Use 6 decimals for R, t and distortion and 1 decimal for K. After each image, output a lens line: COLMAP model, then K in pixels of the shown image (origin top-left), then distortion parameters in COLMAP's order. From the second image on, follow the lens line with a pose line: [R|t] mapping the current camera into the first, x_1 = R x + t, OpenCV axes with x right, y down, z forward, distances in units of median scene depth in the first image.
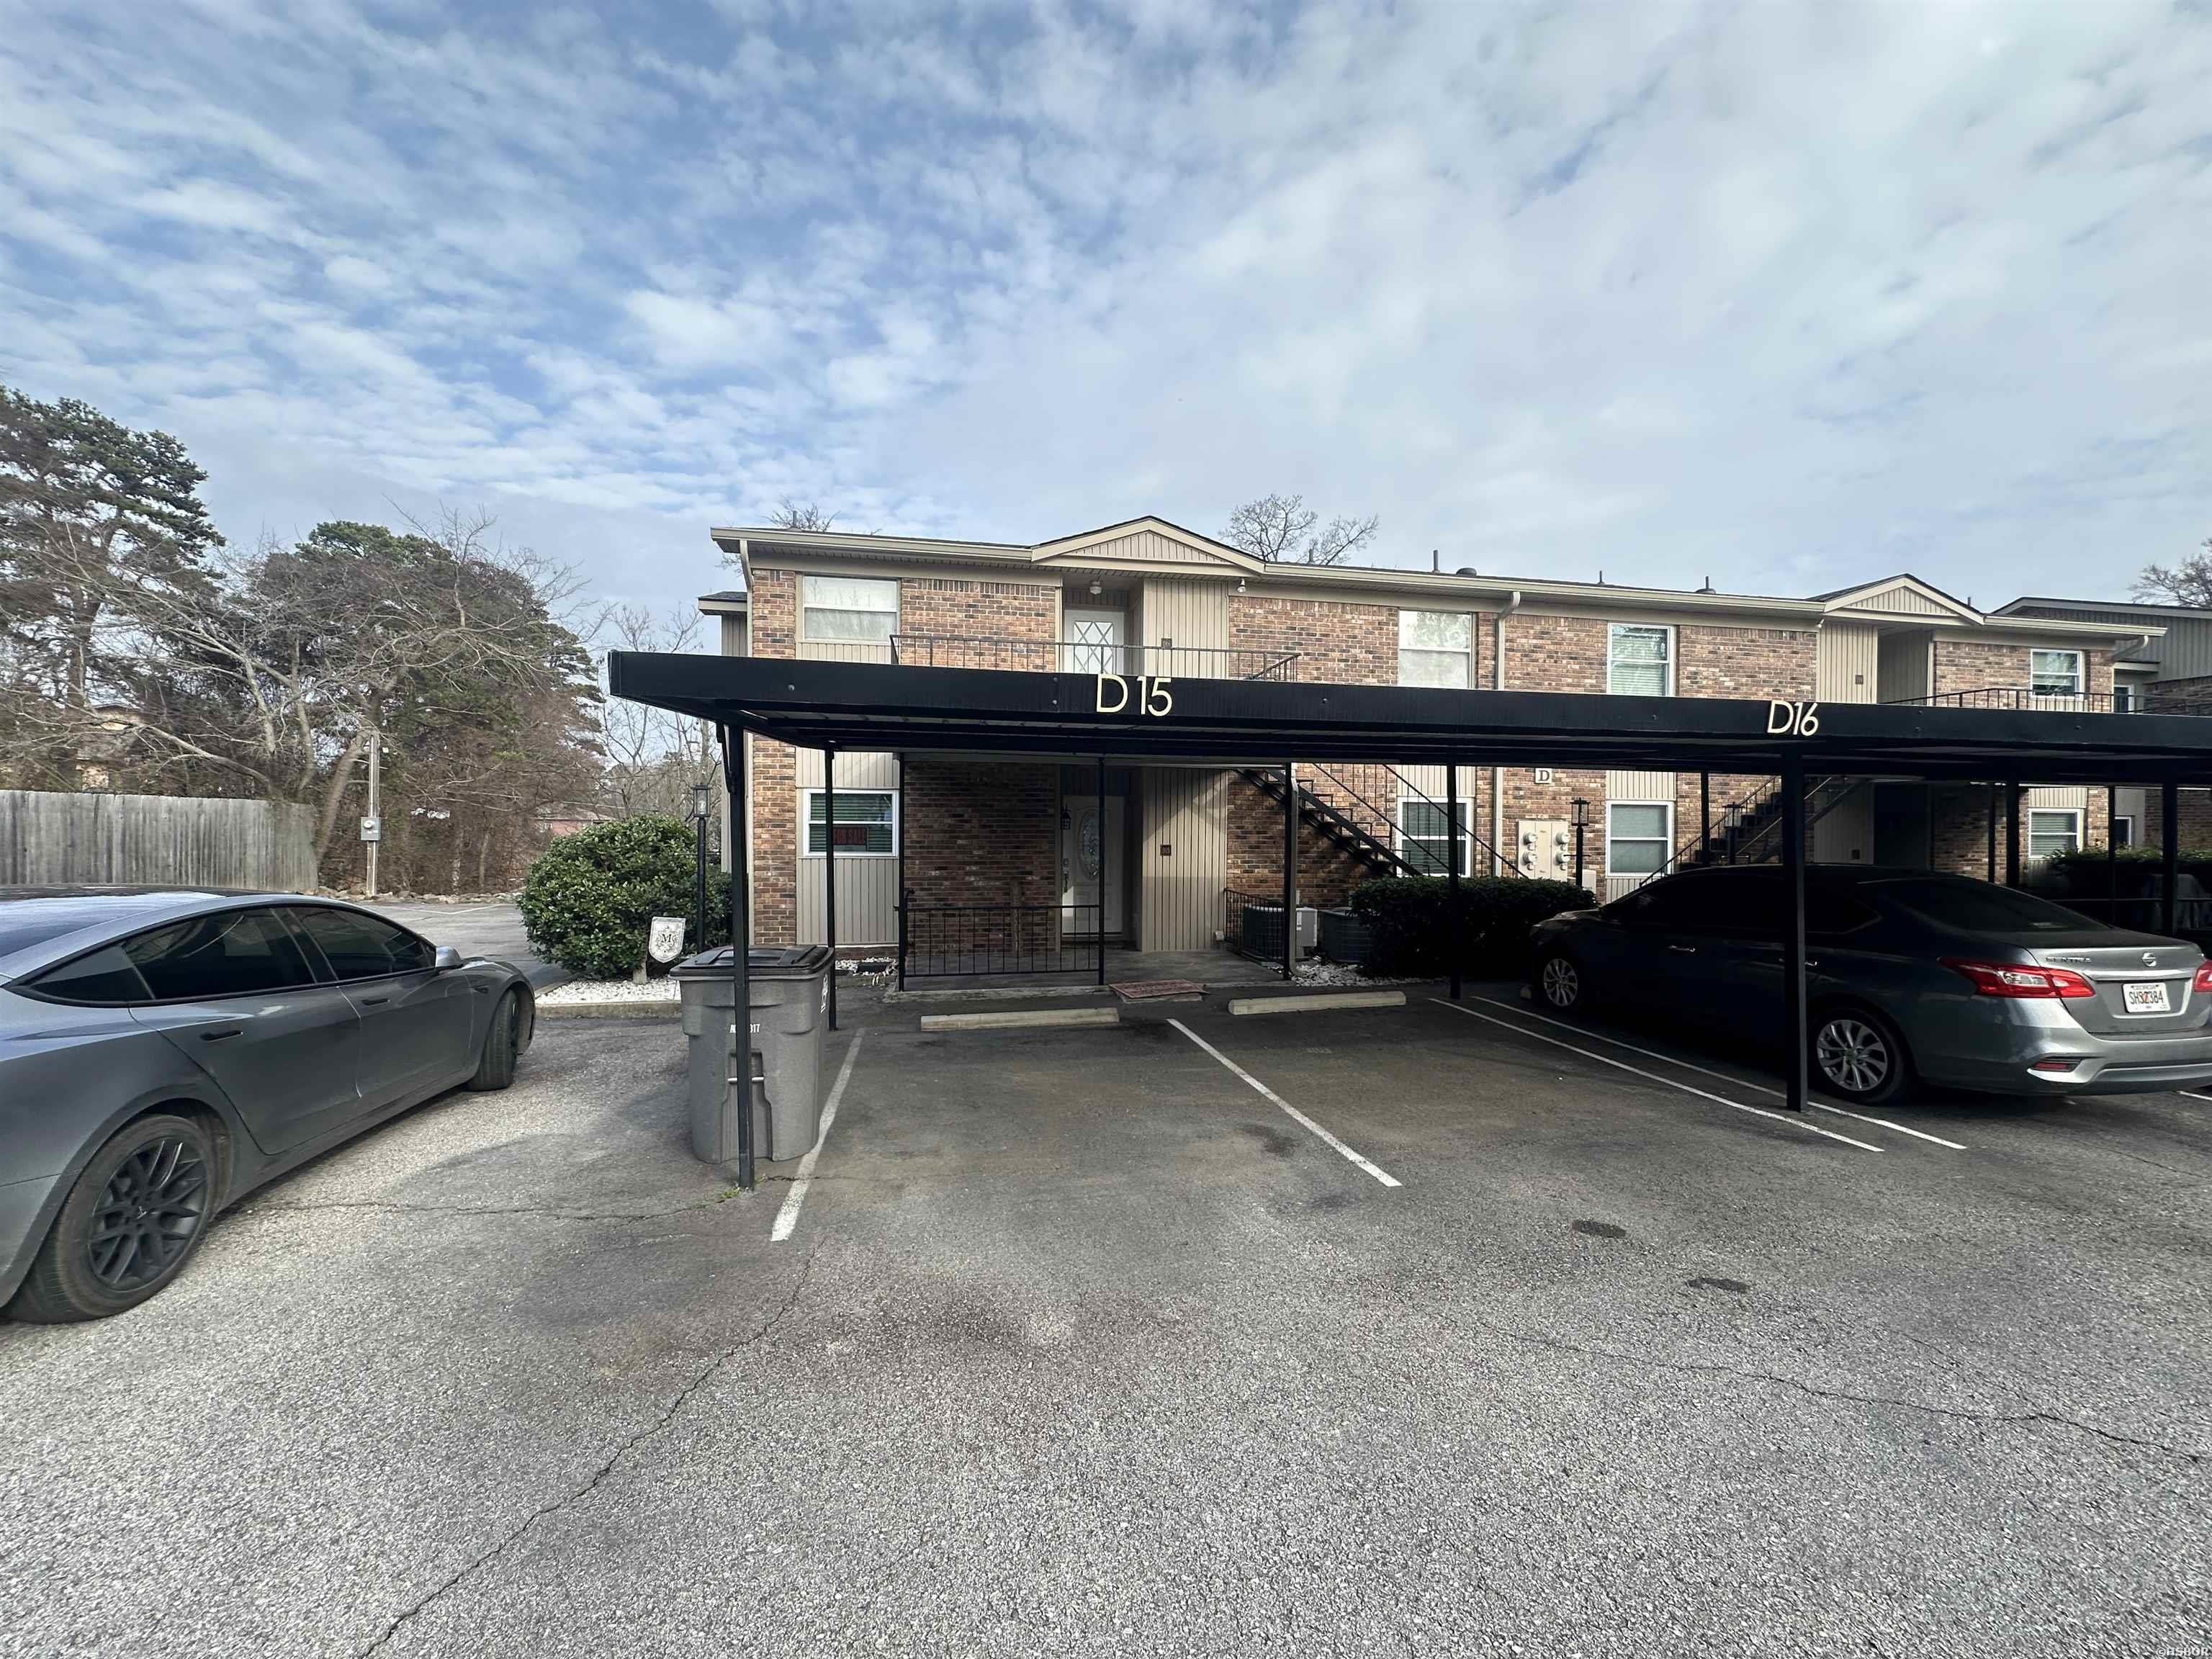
lens RADIAL K [[878.2, 0, 1107.3], [0, 878.2, 834.9], [0, 0, 1]] dist [-0.004726, 0.000674]
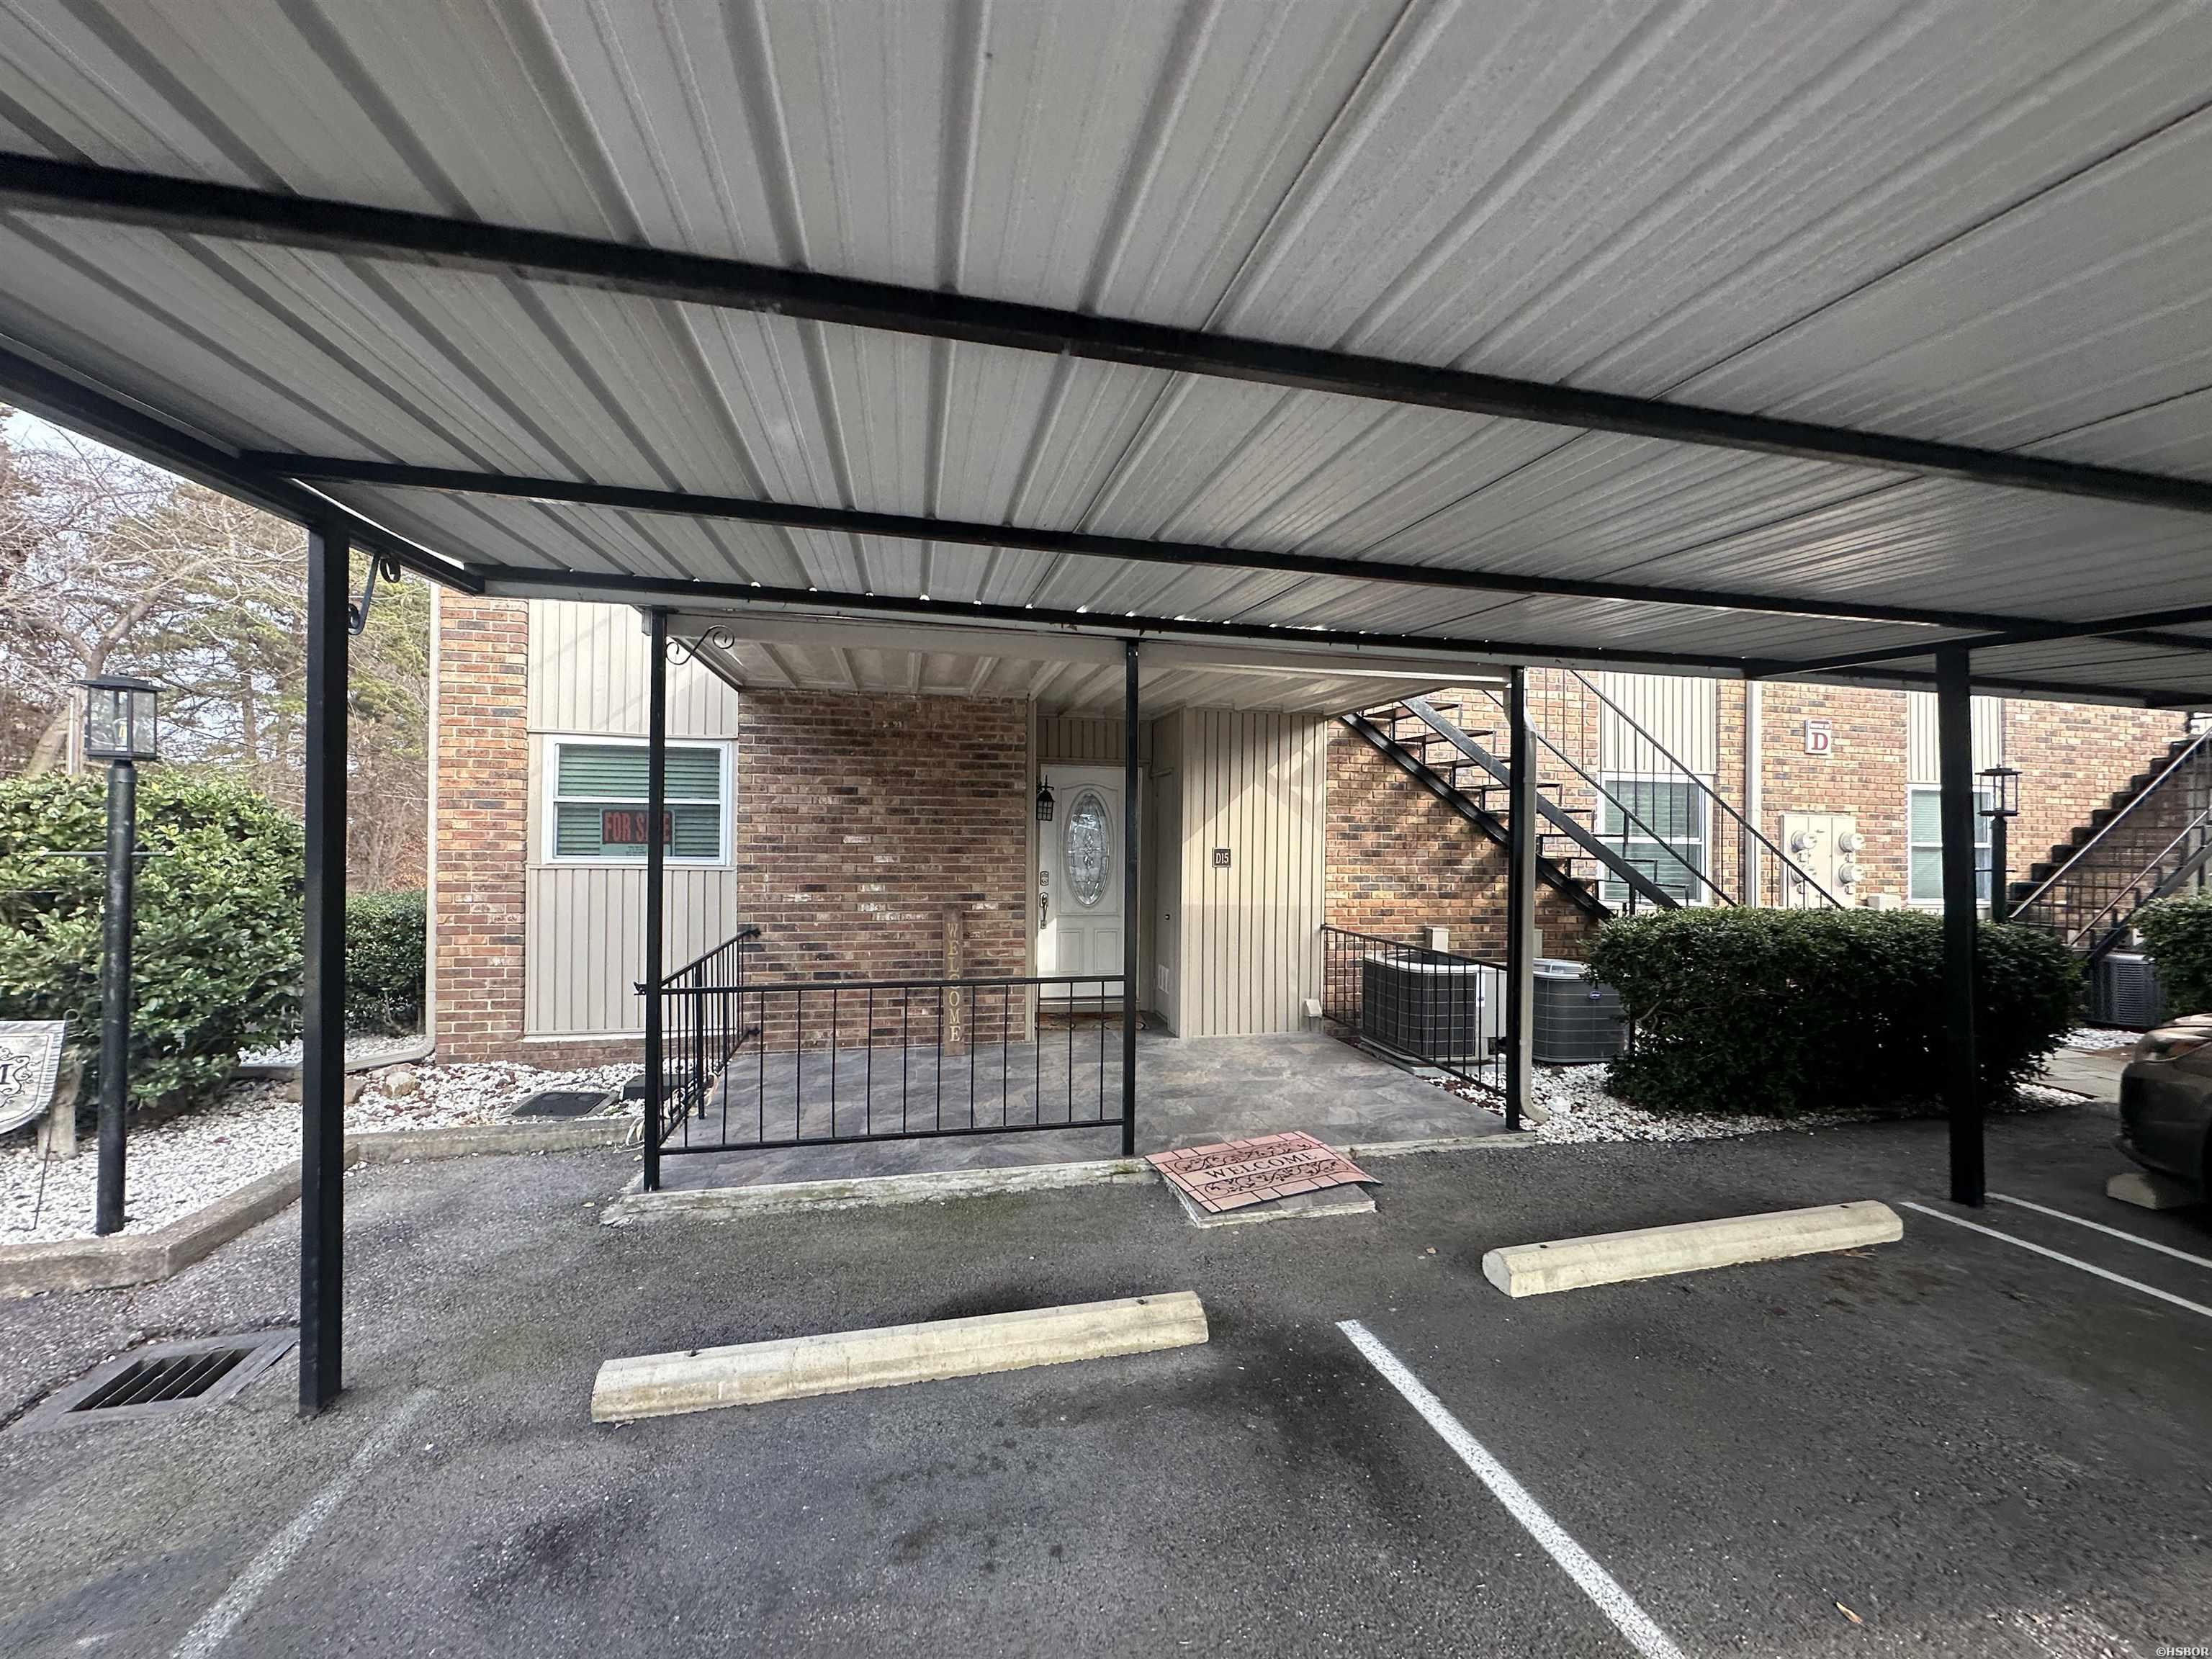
lens RADIAL K [[878.2, 0, 1107.3], [0, 878.2, 834.9], [0, 0, 1]] dist [-0.004726, 0.000674]
pose [[0.999389, 0.006771, 0.034304, -0.027548], [-0.006238, 0.999859, -0.015608, 0.012397], [-0.034405, 0.015384, 0.999290, 0.447045]]
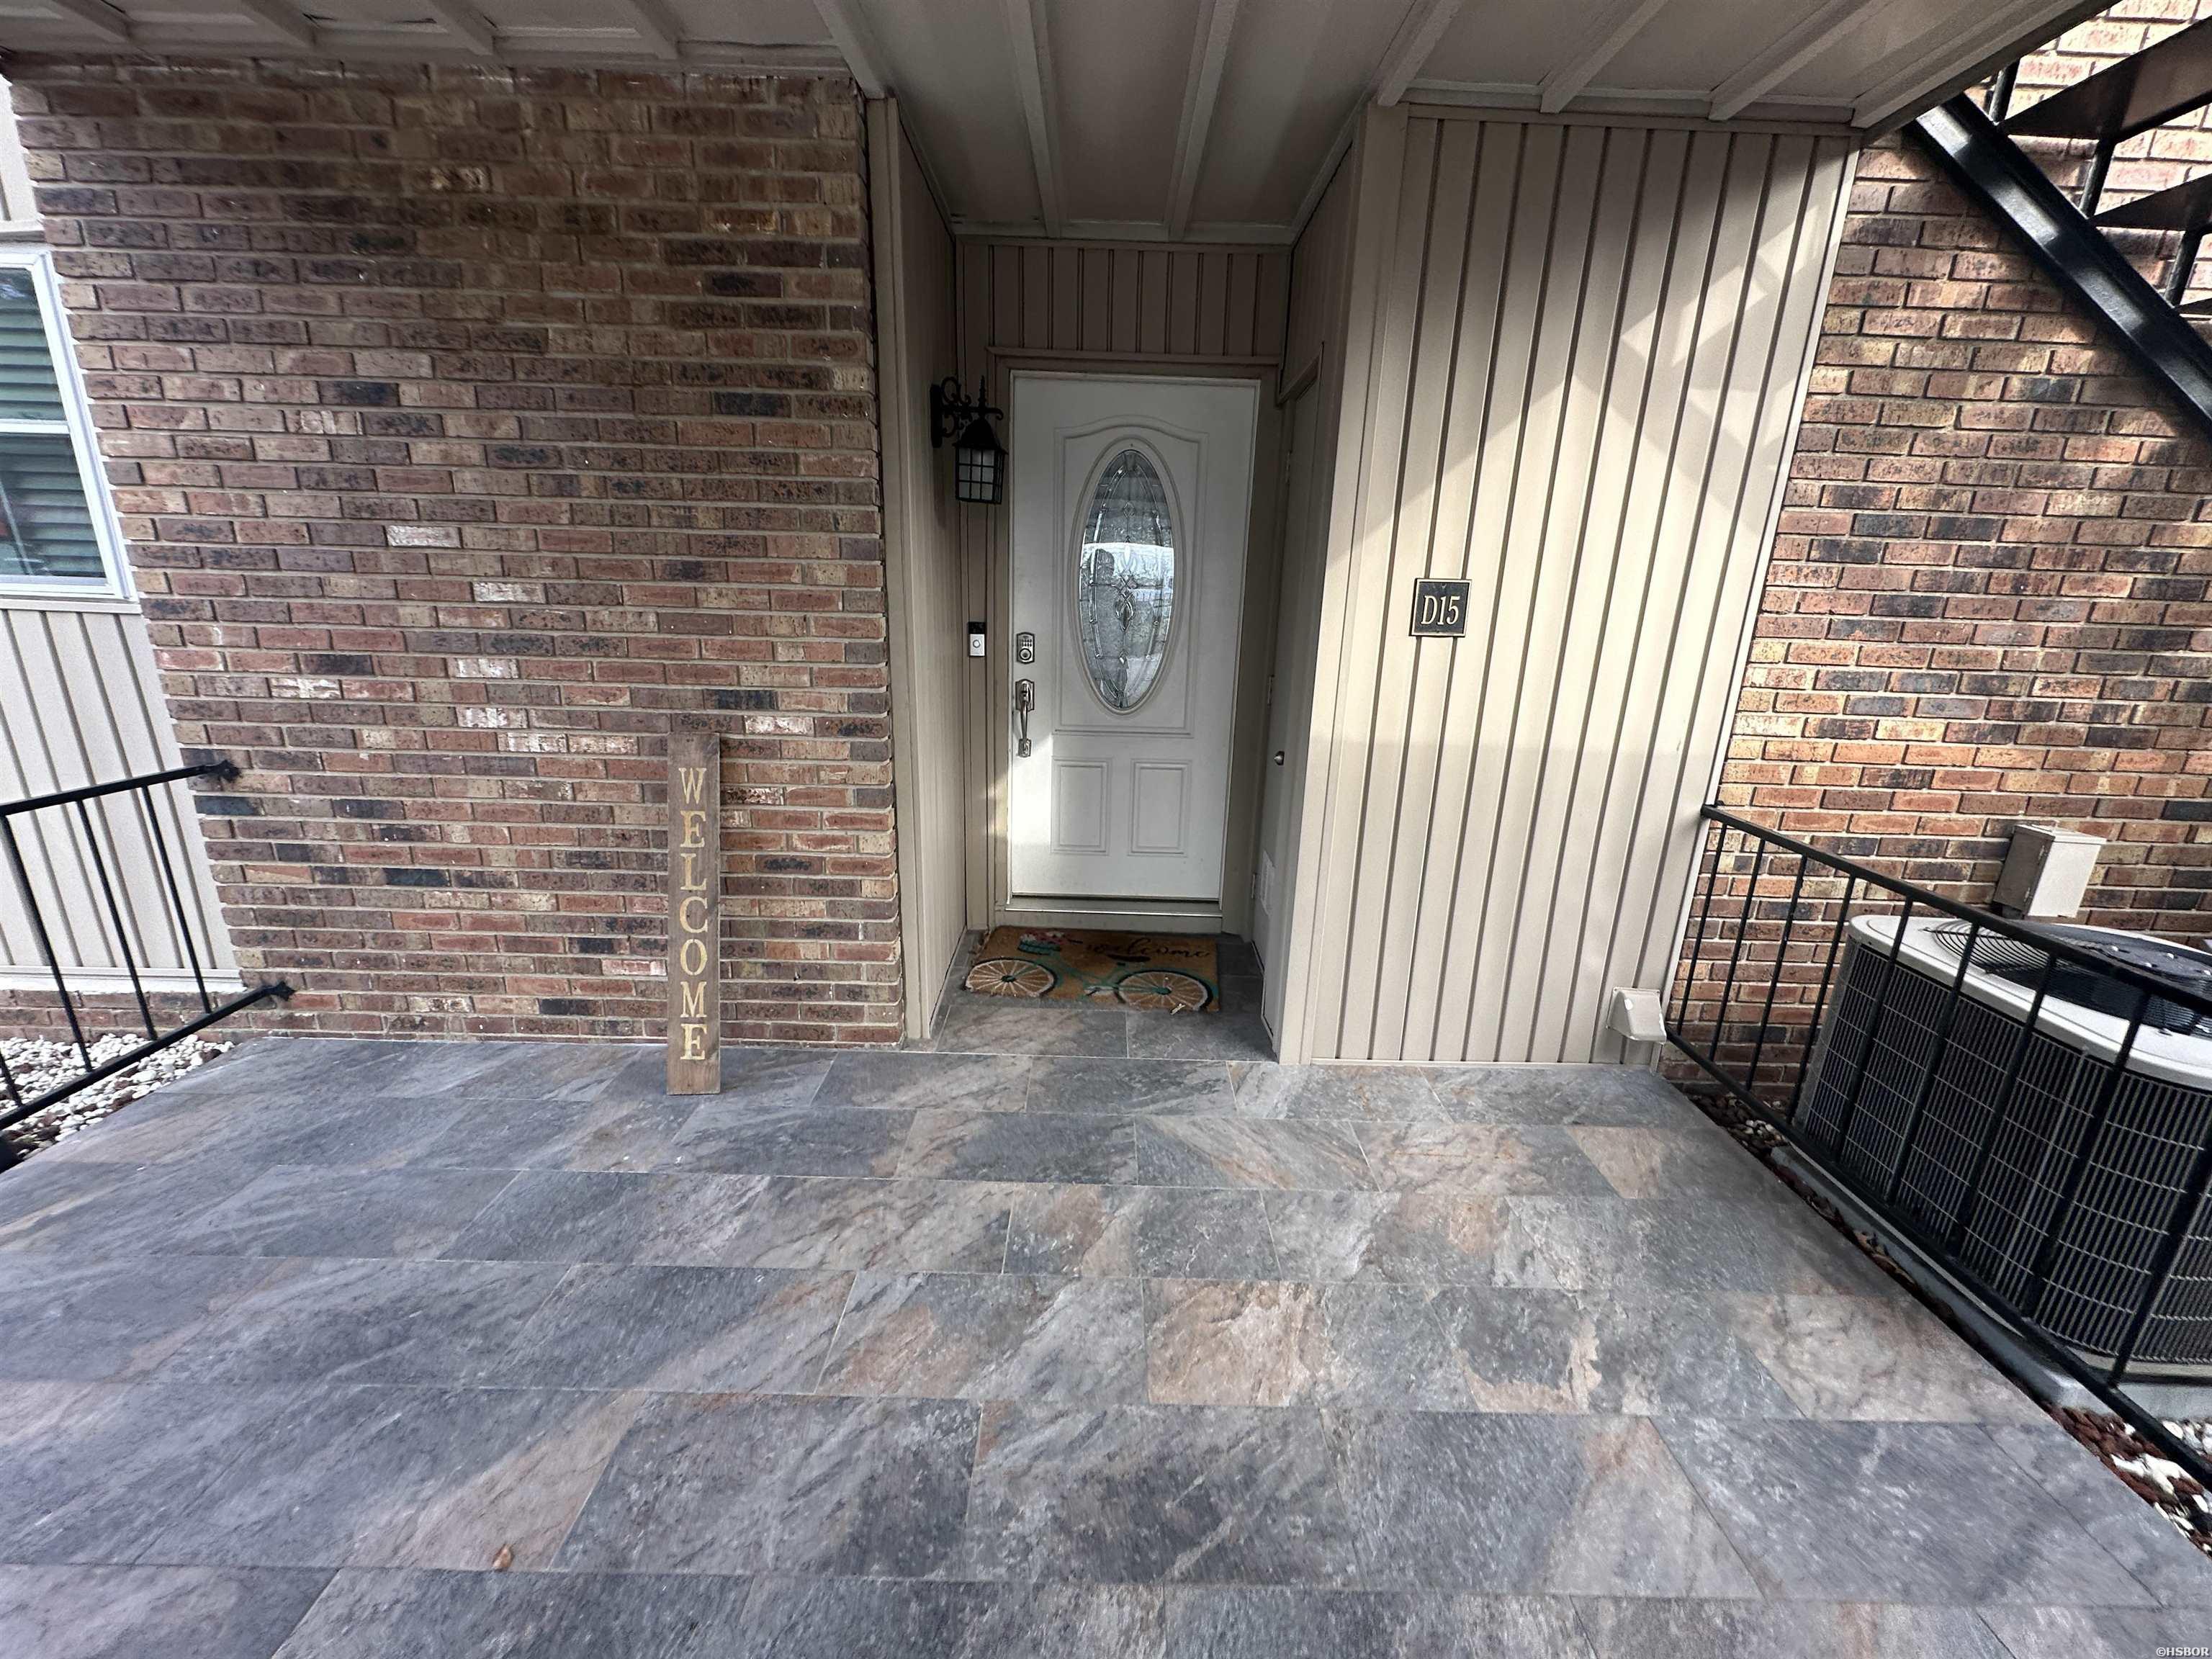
lens RADIAL K [[878.2, 0, 1107.3], [0, 878.2, 834.9], [0, 0, 1]] dist [-0.004726, 0.000674]
pose [[0.982790, 0.072110, -0.170072, 0.030754], [-0.025302, 0.964534, 0.262745, 0.017062], [0.182987, -0.253919, 0.949758, 0.804597]]
